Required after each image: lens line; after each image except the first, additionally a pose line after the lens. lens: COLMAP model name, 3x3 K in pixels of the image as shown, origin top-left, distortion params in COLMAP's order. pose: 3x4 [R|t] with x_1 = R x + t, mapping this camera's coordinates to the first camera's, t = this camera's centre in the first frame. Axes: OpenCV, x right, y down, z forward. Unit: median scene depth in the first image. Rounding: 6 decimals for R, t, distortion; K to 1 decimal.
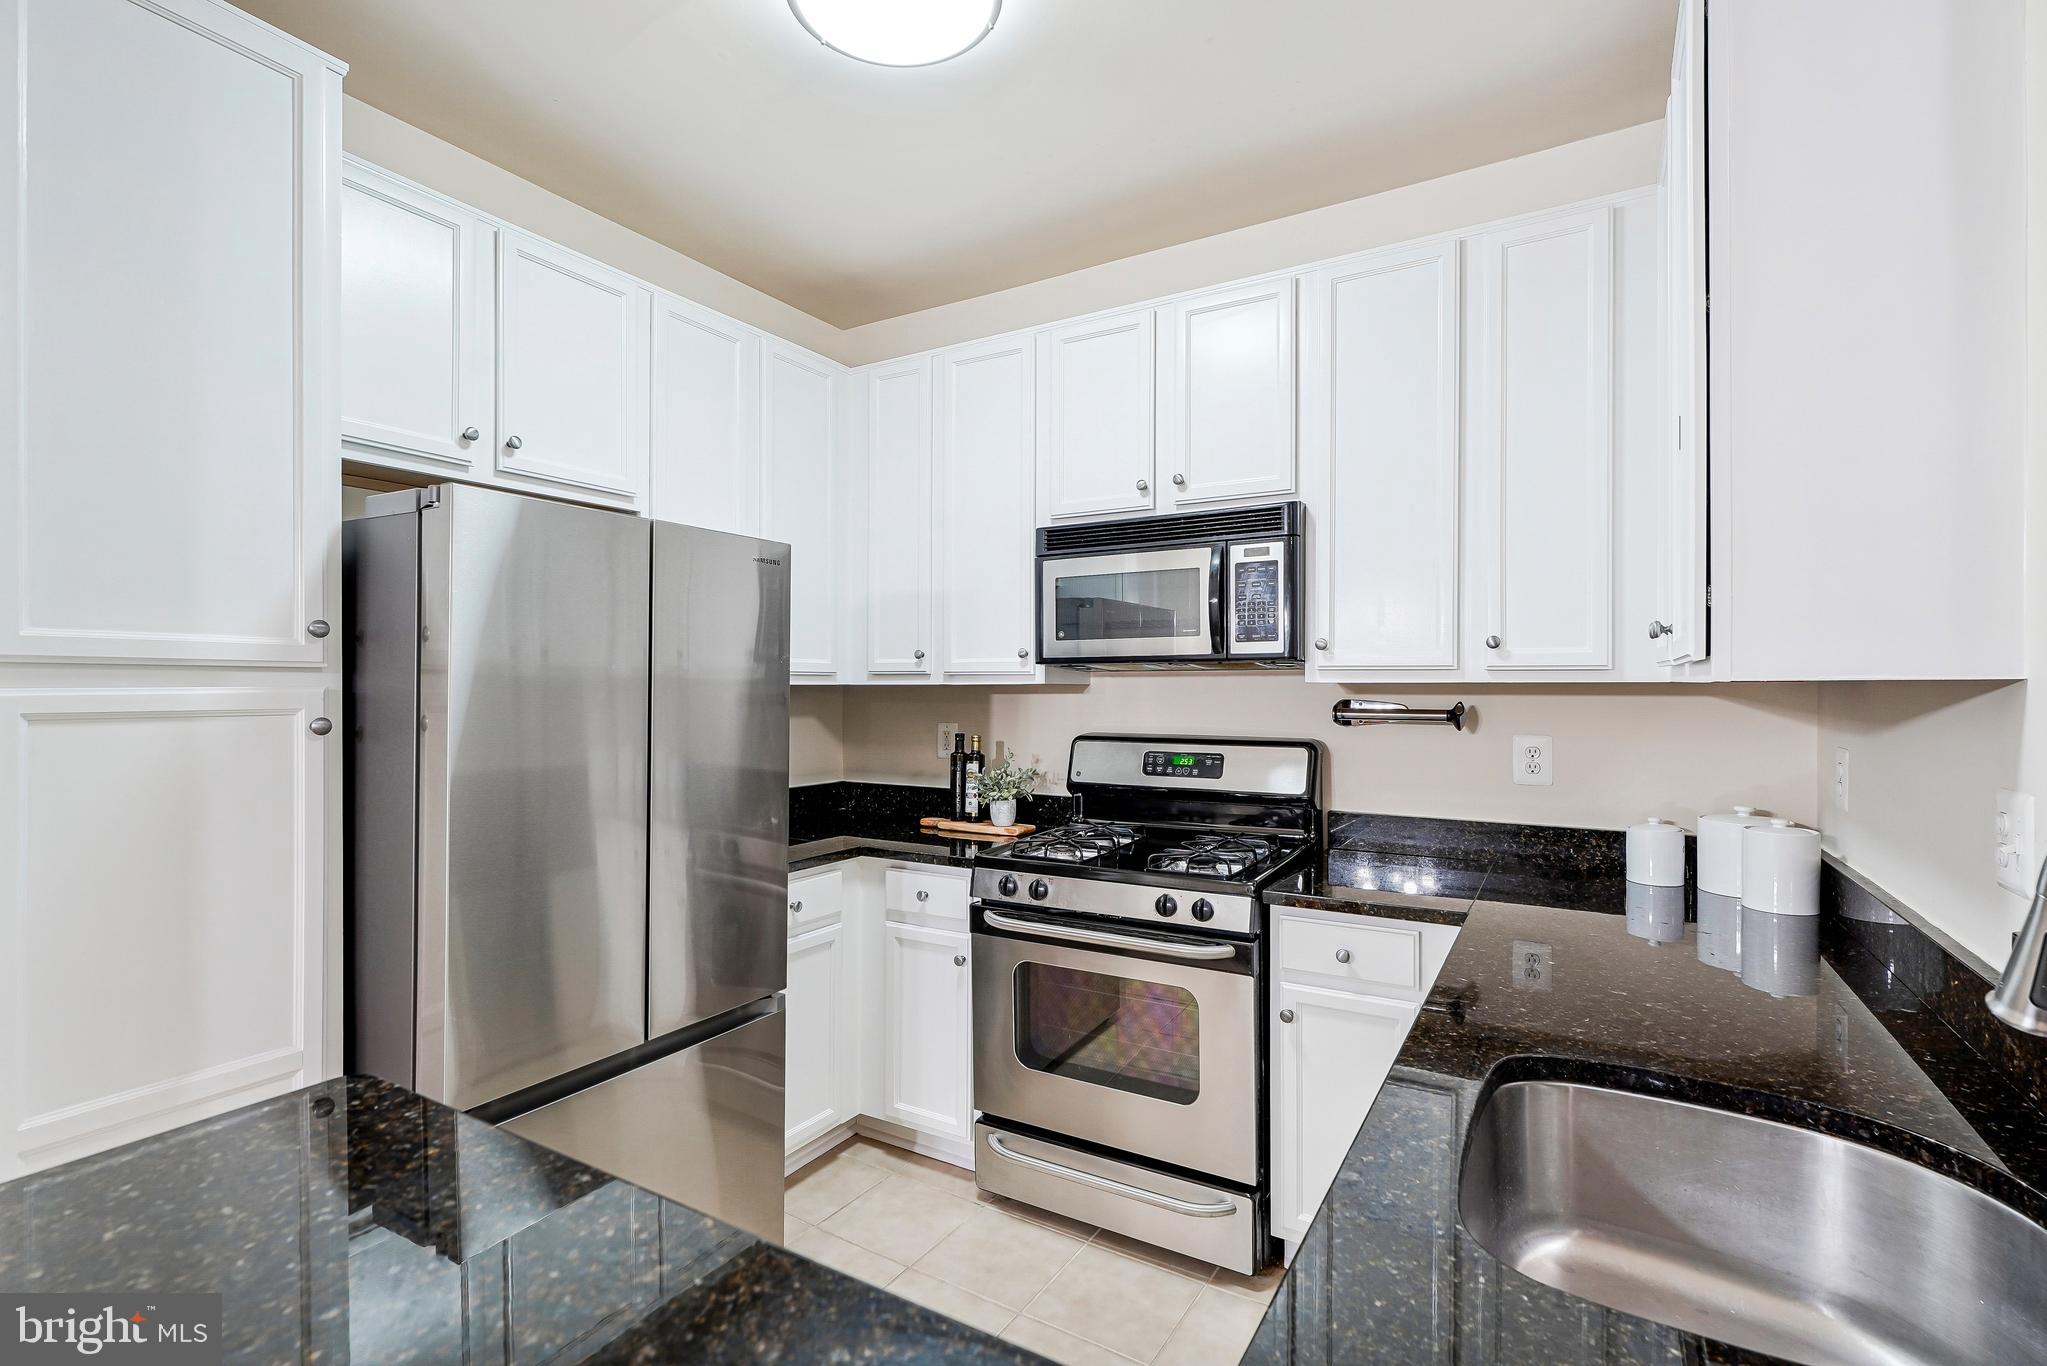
lens RADIAL K [[940.3, 0, 1016.4], [0, 940.3, 686.1], [0, 0, 1]] dist [-0.003766, 0.000795]
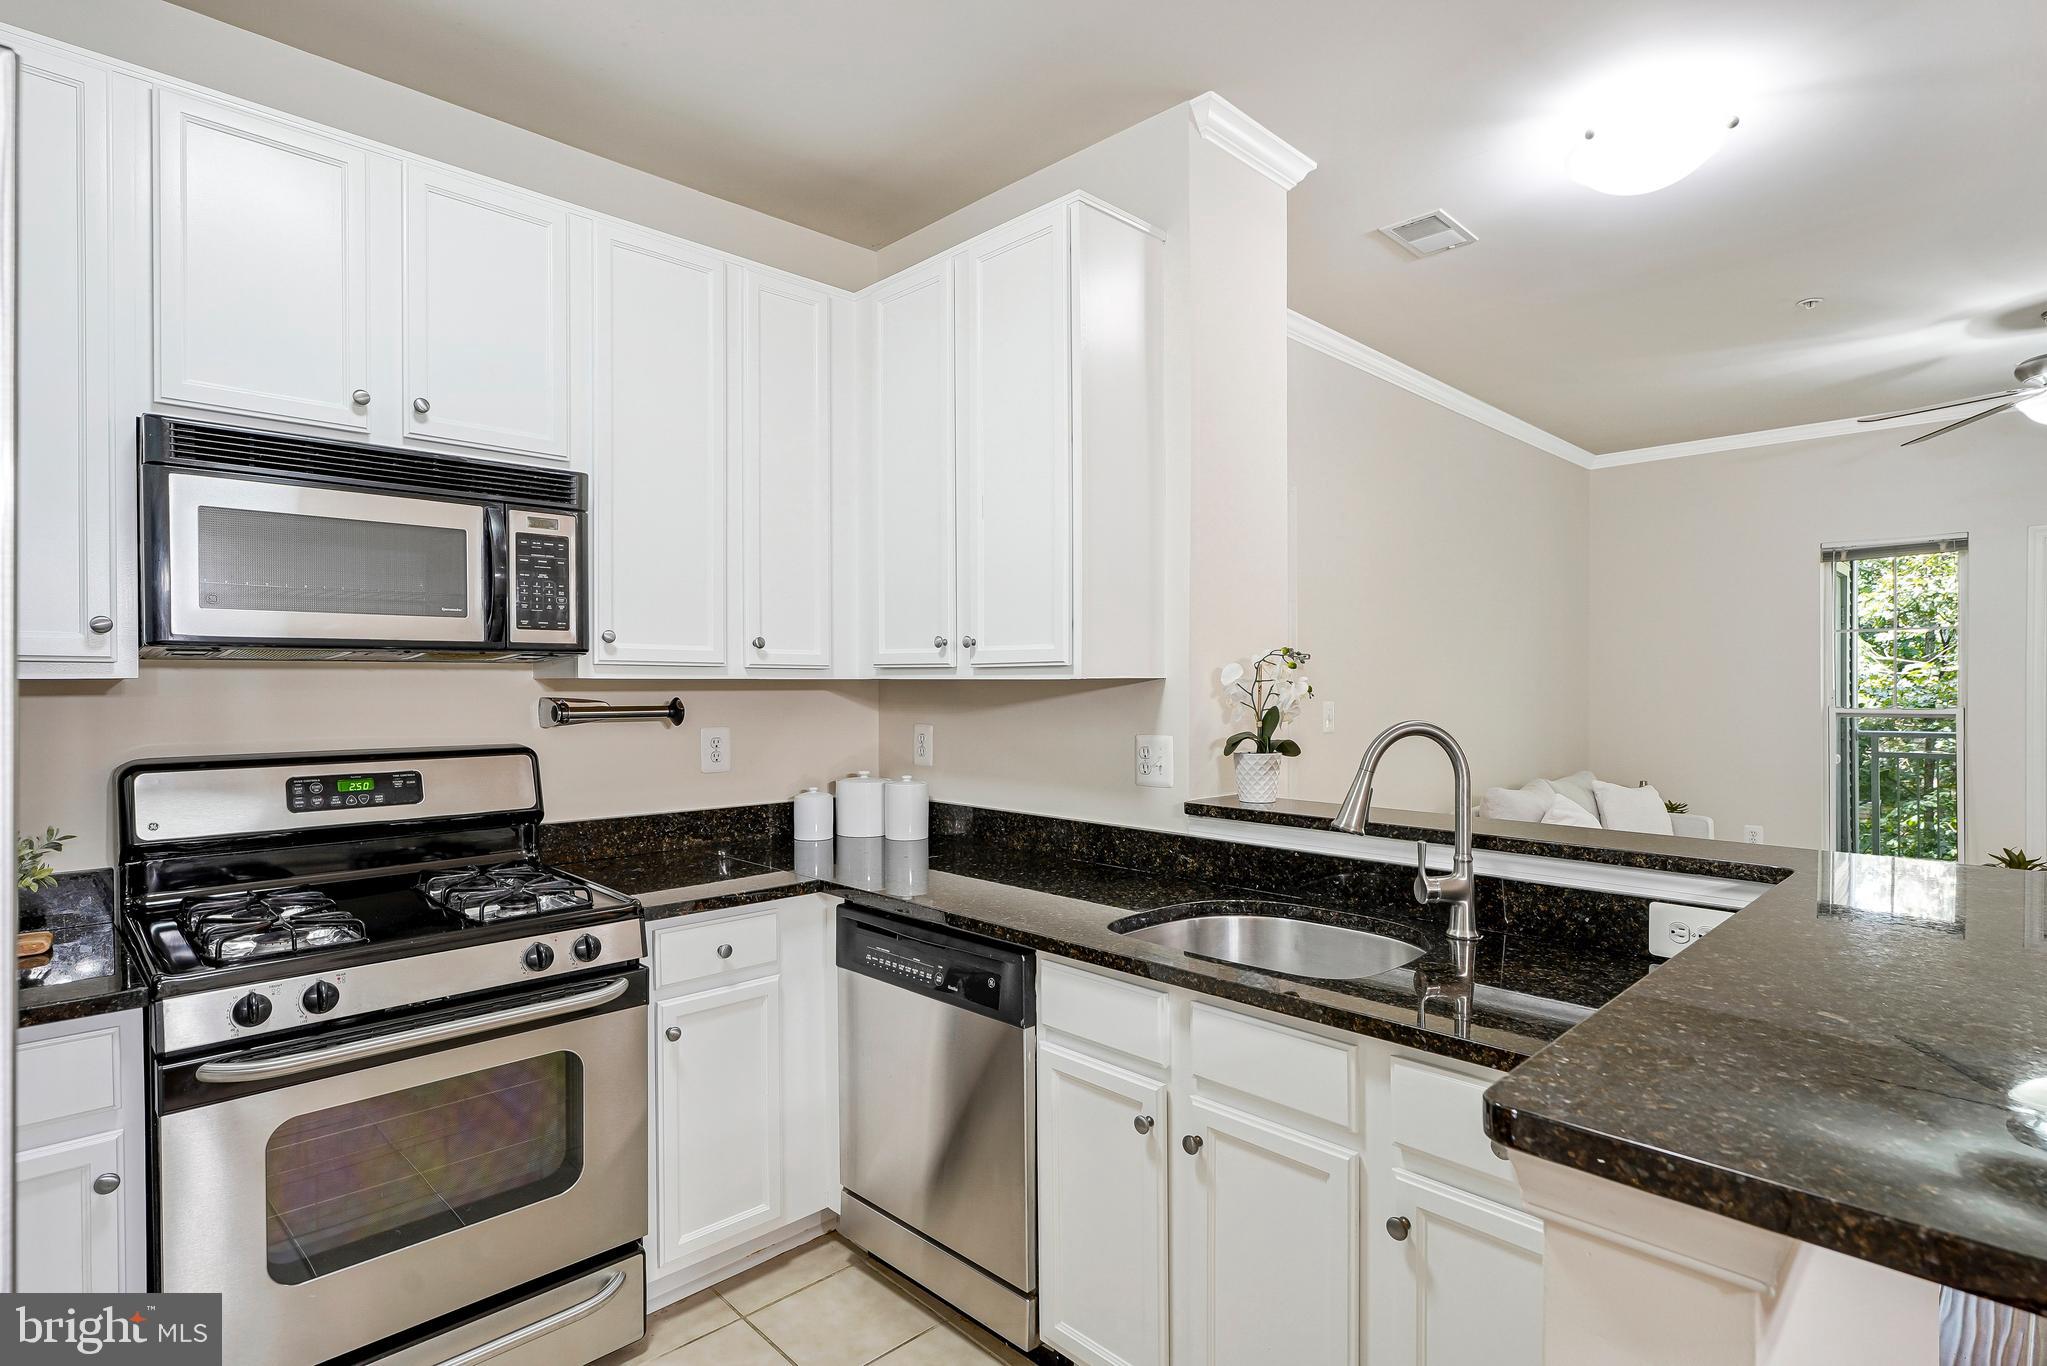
lens RADIAL K [[1043.6, 0, 1018.6], [0, 1043.6, 684.6], [0, 0, 1]] dist [0.005367, -0.001609]
pose [[0.249946, -0.001898, 0.968258, -0.537687], [0.000756, 0.999998, 0.001765, 0.000966], [-0.968260, 0.000291, 0.249947, 0.345828]]
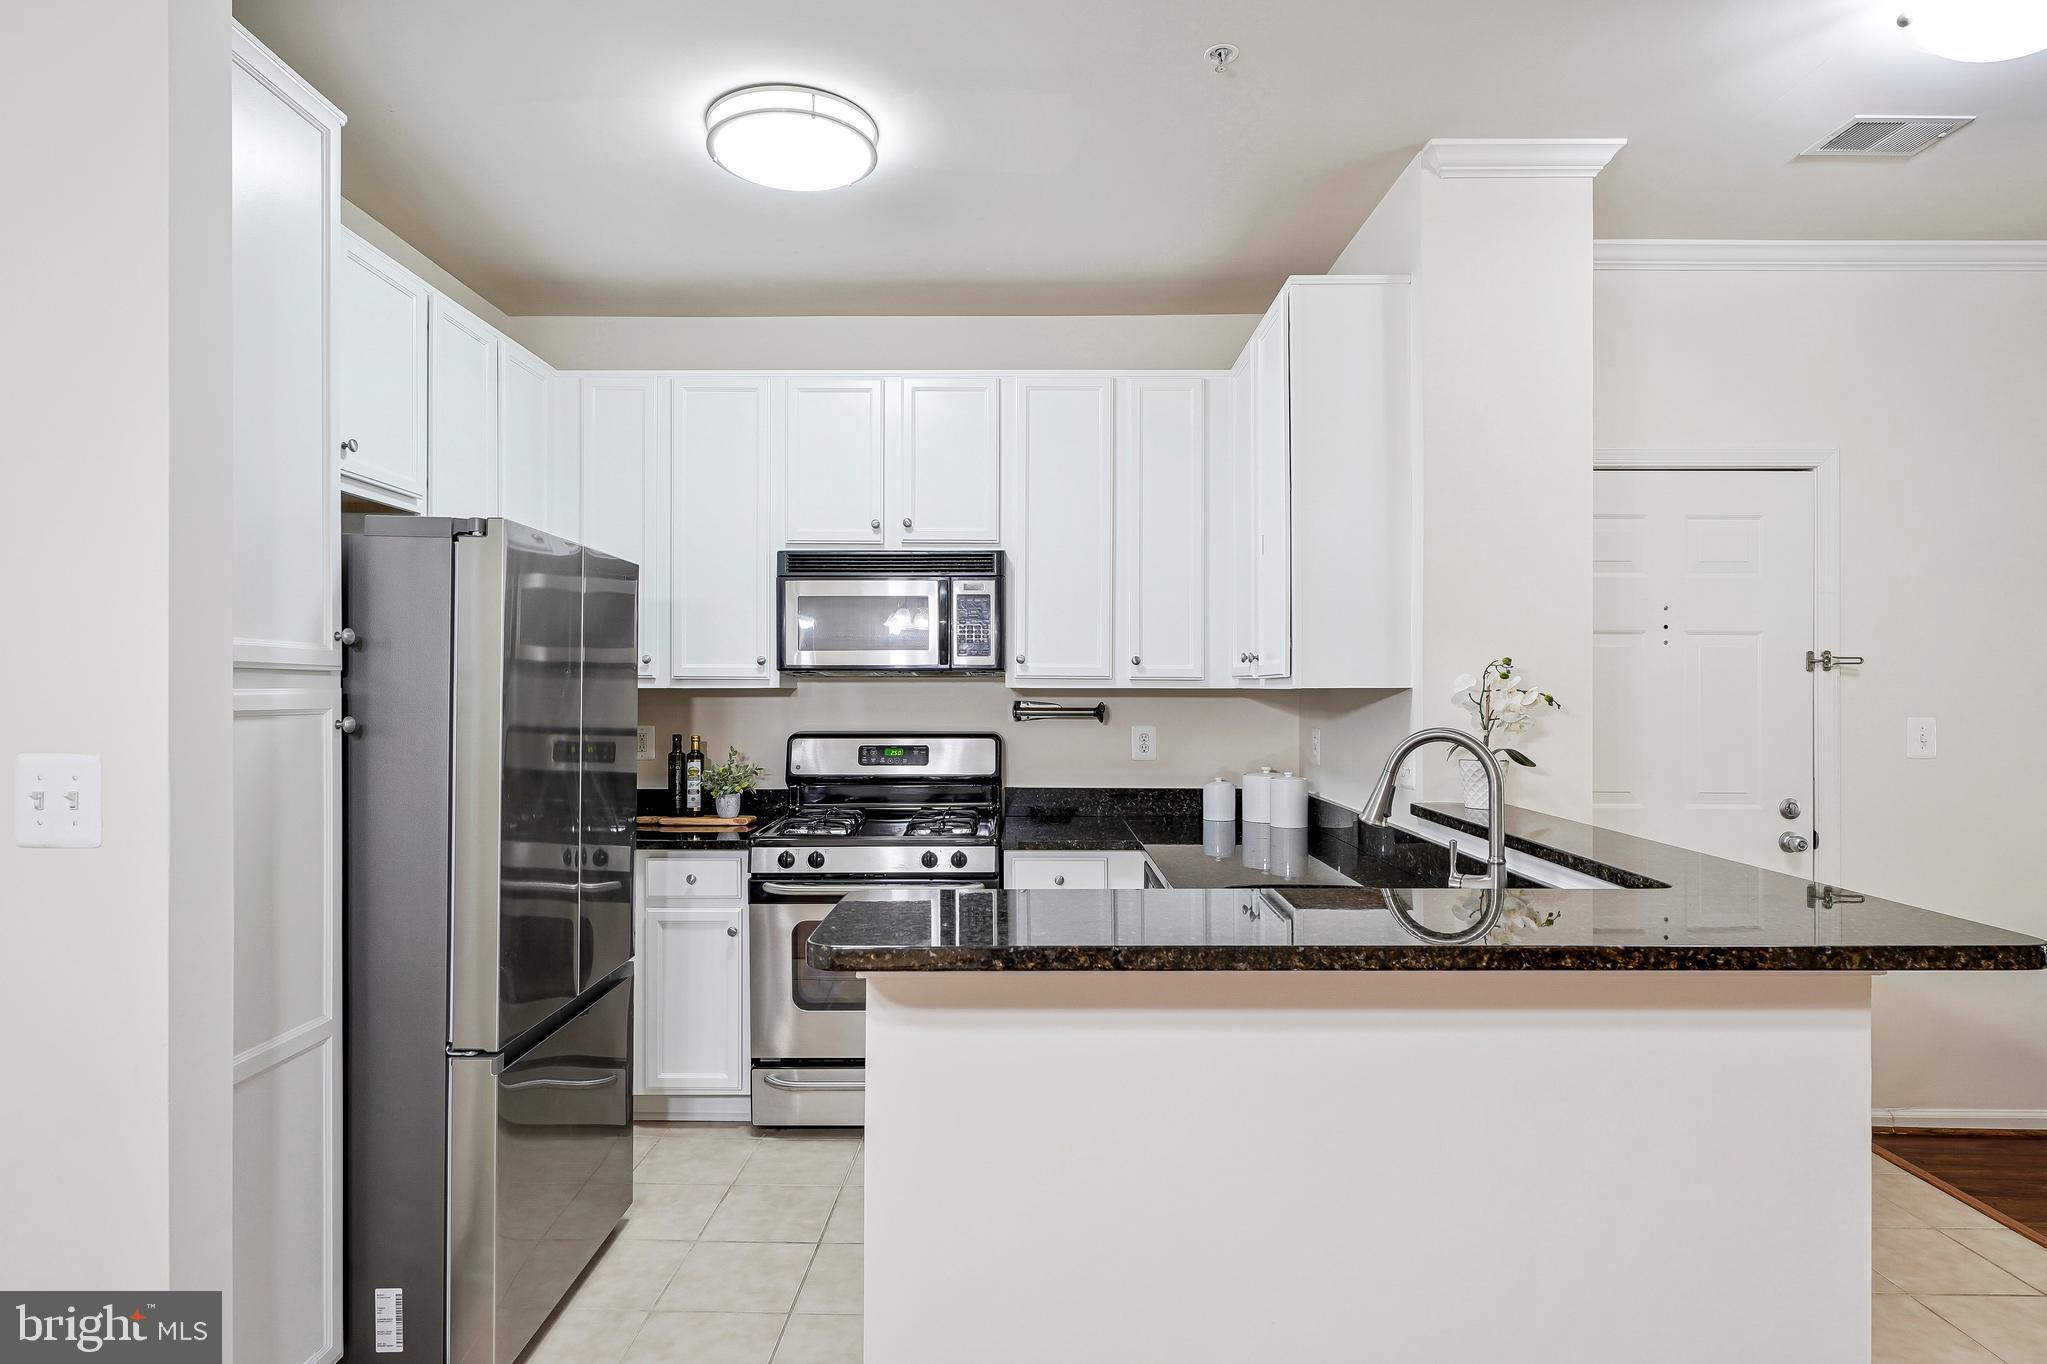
lens RADIAL K [[1097.5, 0, 1011.4], [0, 1097.5, 691.3], [0, 0, 1]] dist [0.001038, -0.000859]
pose [[0.860840, 0.001825, 0.508872, -0.462766], [-0.002227, 0.999998, 0.000182, 0.000964], [-0.508870, -0.001290, 0.860842, -0.324458]]
